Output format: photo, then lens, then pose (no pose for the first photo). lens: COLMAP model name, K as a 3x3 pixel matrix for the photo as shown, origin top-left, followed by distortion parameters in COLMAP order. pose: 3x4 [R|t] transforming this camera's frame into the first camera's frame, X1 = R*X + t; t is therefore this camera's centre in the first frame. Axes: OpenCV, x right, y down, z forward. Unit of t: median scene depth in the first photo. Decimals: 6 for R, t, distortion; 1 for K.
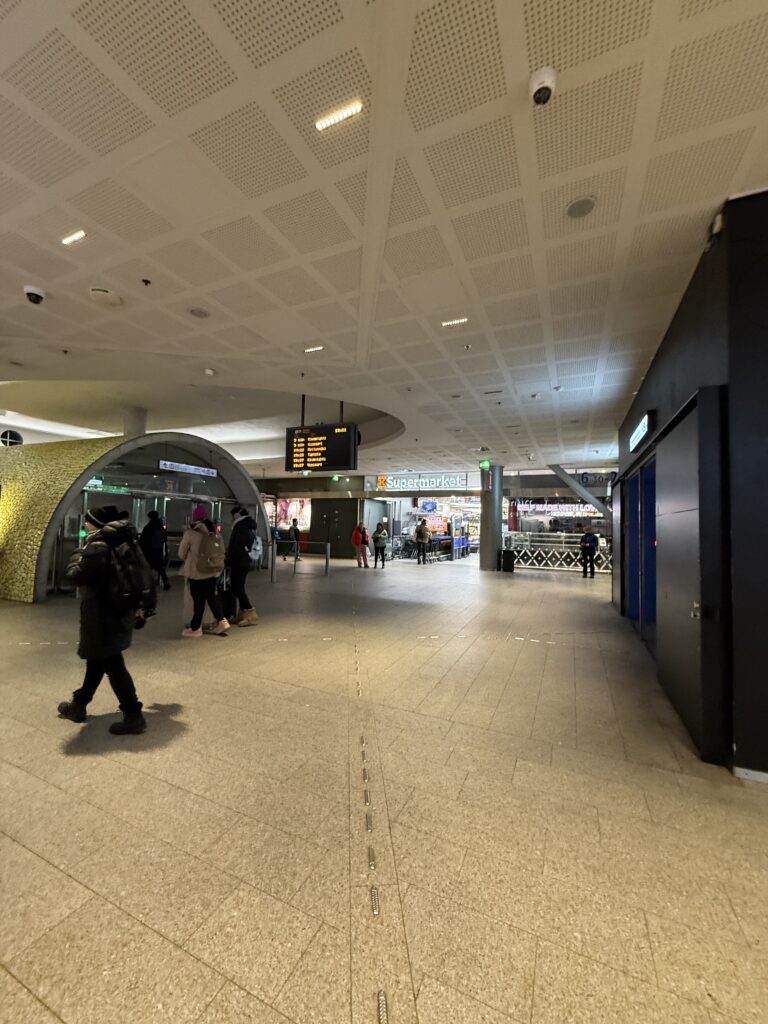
lens RADIAL K [[409.4, 0, 384.1], [0, 409.4, 509.1], [0, 0, 1]] dist [-0.000166, -0.000008]
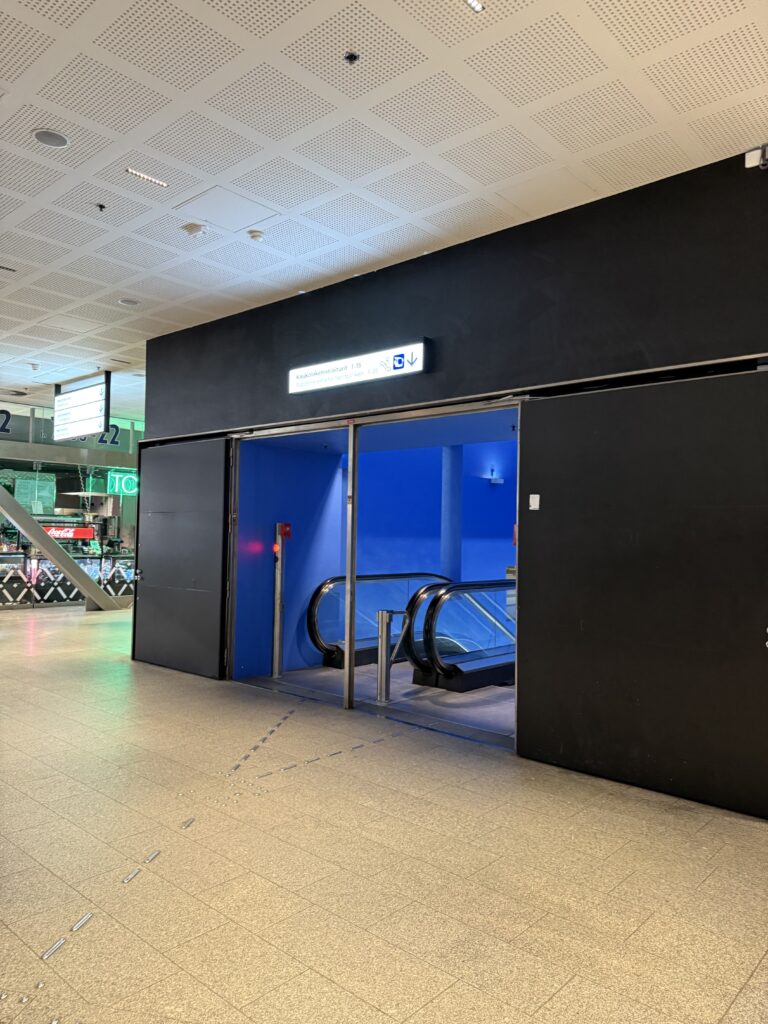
lens RADIAL K [[729.2, 0, 384.5], [0, 729.2, 512.6], [0, 0, 1]] dist [0.003209, 0.000634]
pose [[0.298472, 0.010049, 0.954365, -0.483801], [-0.049996, 0.998736, 0.005119, 0.026697], [-0.953108, -0.049243, 0.298597, 0.817250]]
